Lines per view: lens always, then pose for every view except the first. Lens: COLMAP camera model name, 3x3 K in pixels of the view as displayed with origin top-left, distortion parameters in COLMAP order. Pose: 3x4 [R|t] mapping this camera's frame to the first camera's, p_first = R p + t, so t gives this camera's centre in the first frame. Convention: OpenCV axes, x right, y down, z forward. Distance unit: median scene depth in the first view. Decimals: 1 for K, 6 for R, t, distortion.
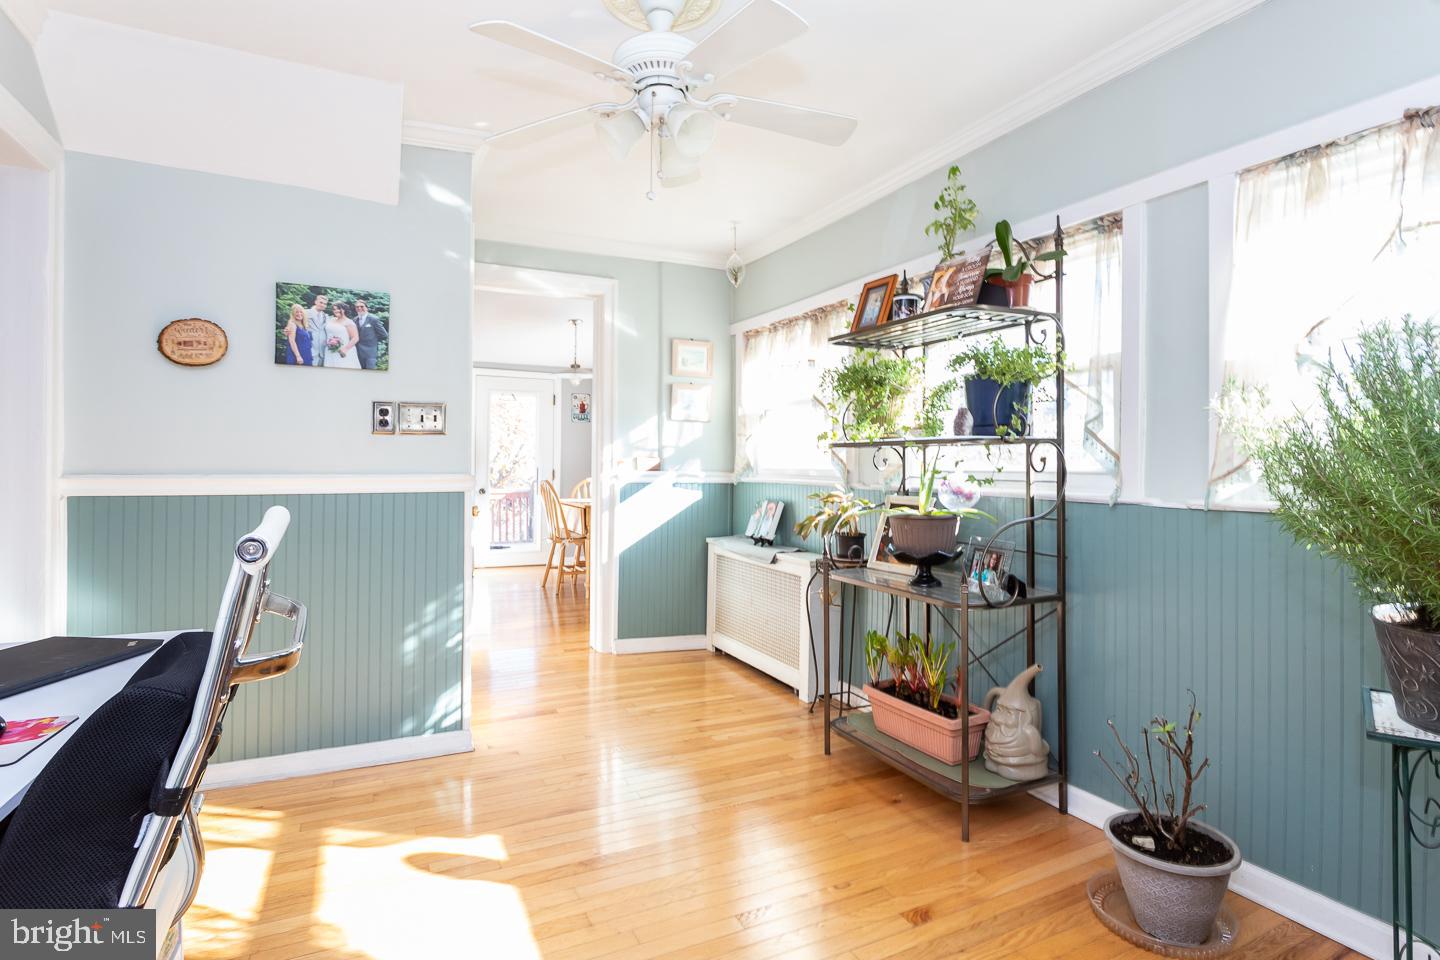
lens RADIAL K [[722.6, 0, 717.3], [0, 722.6, 461.3], [0, 0, 1]] dist [-0.019409, 0.012233]
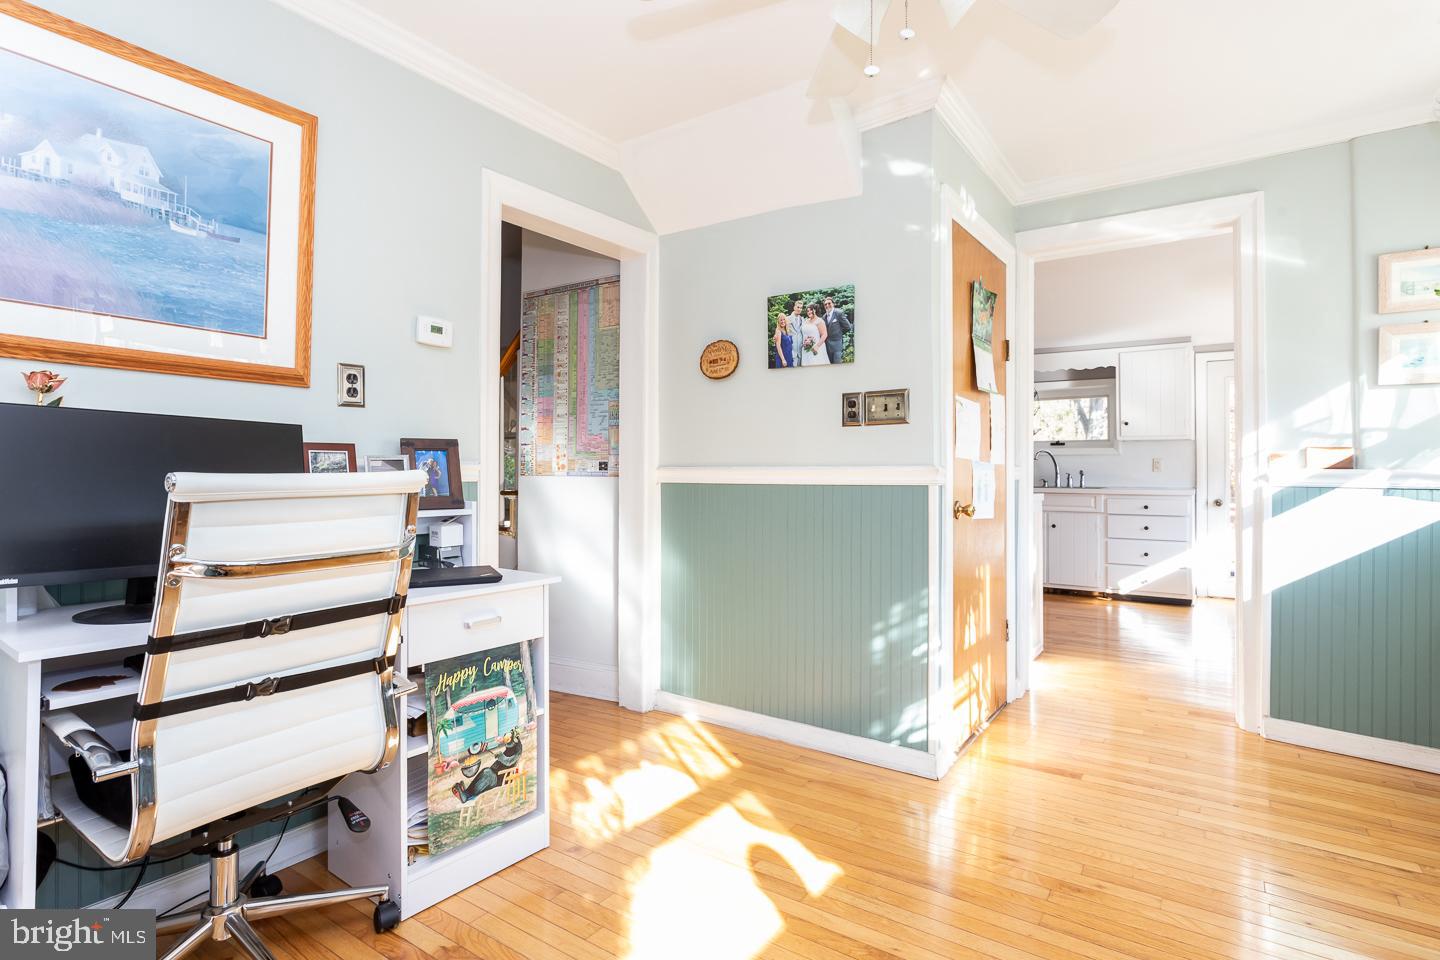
lens RADIAL K [[722.6, 0, 717.3], [0, 722.6, 461.3], [0, 0, 1]] dist [-0.019409, 0.012233]
pose [[0.495934, -0.019073, -0.868151, 0.316953], [0.001386, 0.999775, -0.021173, 0.032398], [0.868359, 0.009297, 0.495848, 0.347871]]
